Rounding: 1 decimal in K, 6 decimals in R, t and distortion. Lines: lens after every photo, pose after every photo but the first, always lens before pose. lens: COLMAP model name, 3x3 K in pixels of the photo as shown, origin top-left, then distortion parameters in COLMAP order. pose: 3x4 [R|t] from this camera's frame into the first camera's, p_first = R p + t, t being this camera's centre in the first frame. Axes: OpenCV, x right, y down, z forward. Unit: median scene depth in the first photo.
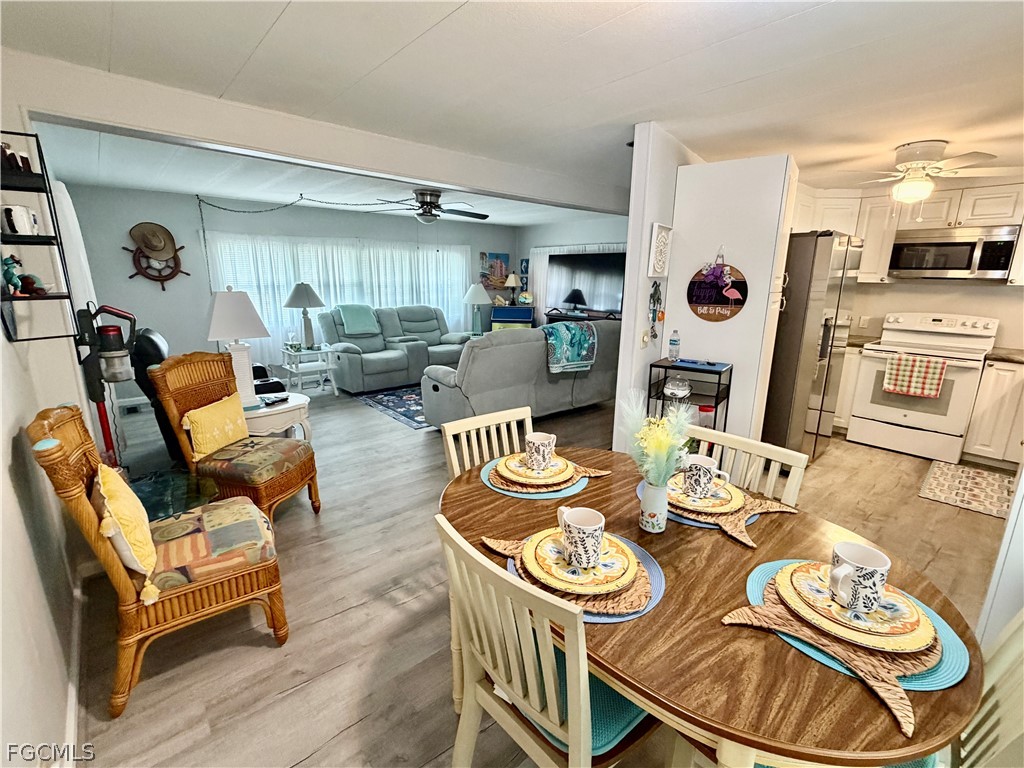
lens RADIAL K [[469.3, 0, 495.3], [0, 469.3, 389.8], [0, 0, 1]] dist [-0.011346, -0.001680]
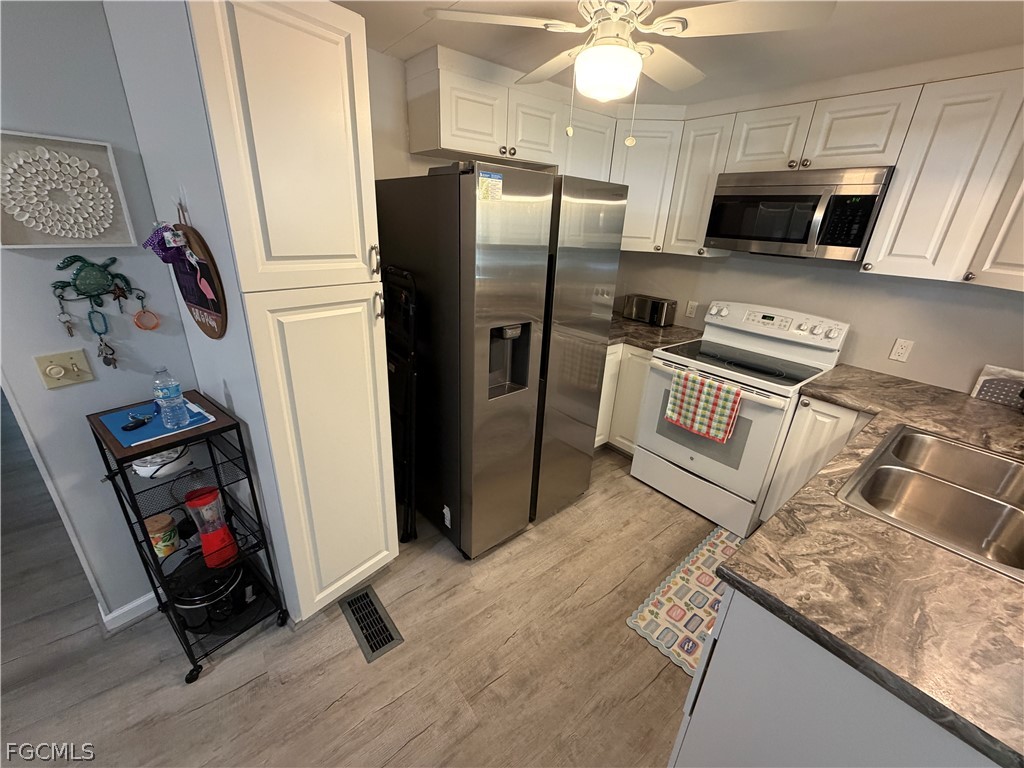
lens RADIAL K [[408.6, 0, 512.7], [0, 408.6, 383.3], [0, 0, 1]] dist [0.000986, -0.000416]
pose [[0.999213, 0.039375, -0.004763, 0.636159], [-0.038269, 0.988698, 0.144956, -0.137227], [0.010417, -0.144660, 0.989427, 0.424192]]
